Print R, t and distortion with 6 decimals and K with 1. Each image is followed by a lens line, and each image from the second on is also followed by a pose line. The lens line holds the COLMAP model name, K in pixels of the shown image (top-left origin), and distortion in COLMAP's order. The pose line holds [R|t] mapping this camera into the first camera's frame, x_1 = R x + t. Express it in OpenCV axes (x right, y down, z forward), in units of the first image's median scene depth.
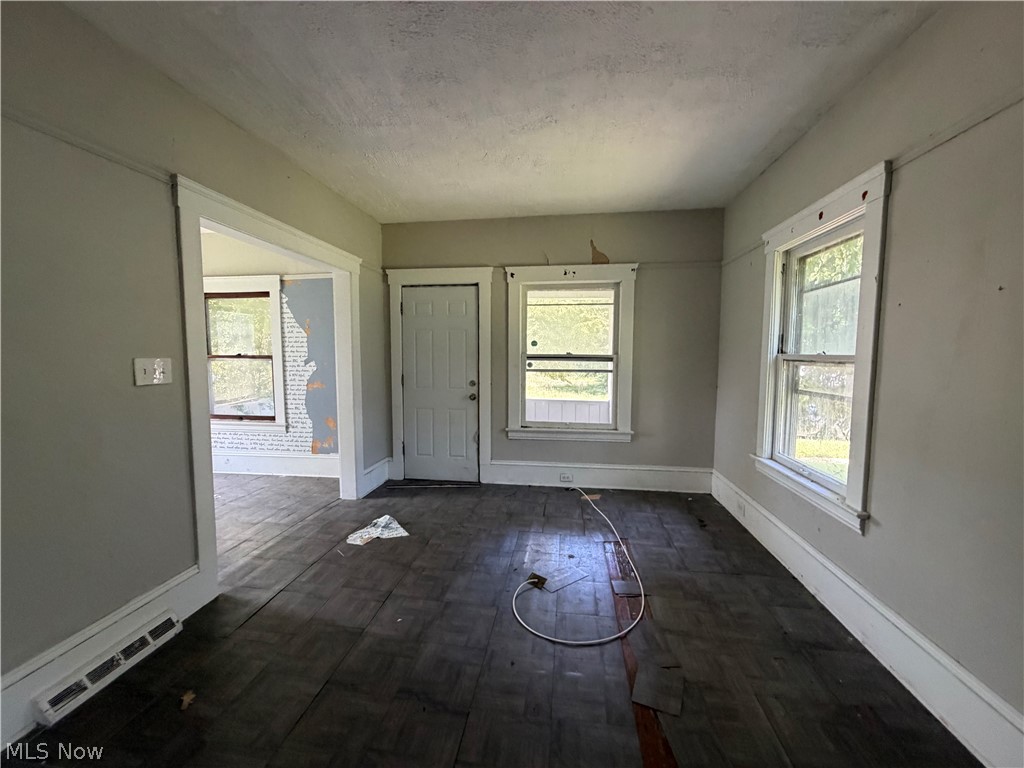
lens RADIAL K [[413.1, 0, 507.7], [0, 413.1, 385.4], [0, 0, 1]] dist [0.000252, 0.000206]
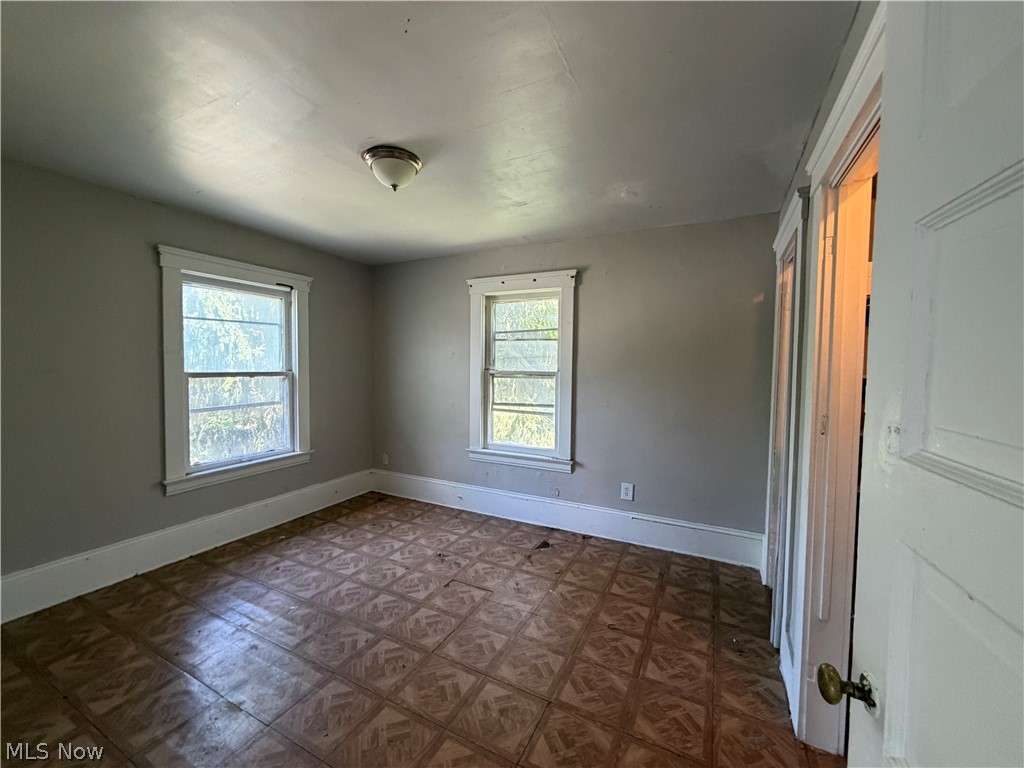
lens RADIAL K [[413.1, 0, 507.7], [0, 413.1, 385.4], [0, 0, 1]] dist [0.000252, 0.000206]
pose [[0.319177, -0.029519, 0.947235, -0.636023], [0.041857, 0.998979, 0.017028, -0.041809], [-0.946770, 0.034213, 0.320086, 0.480410]]
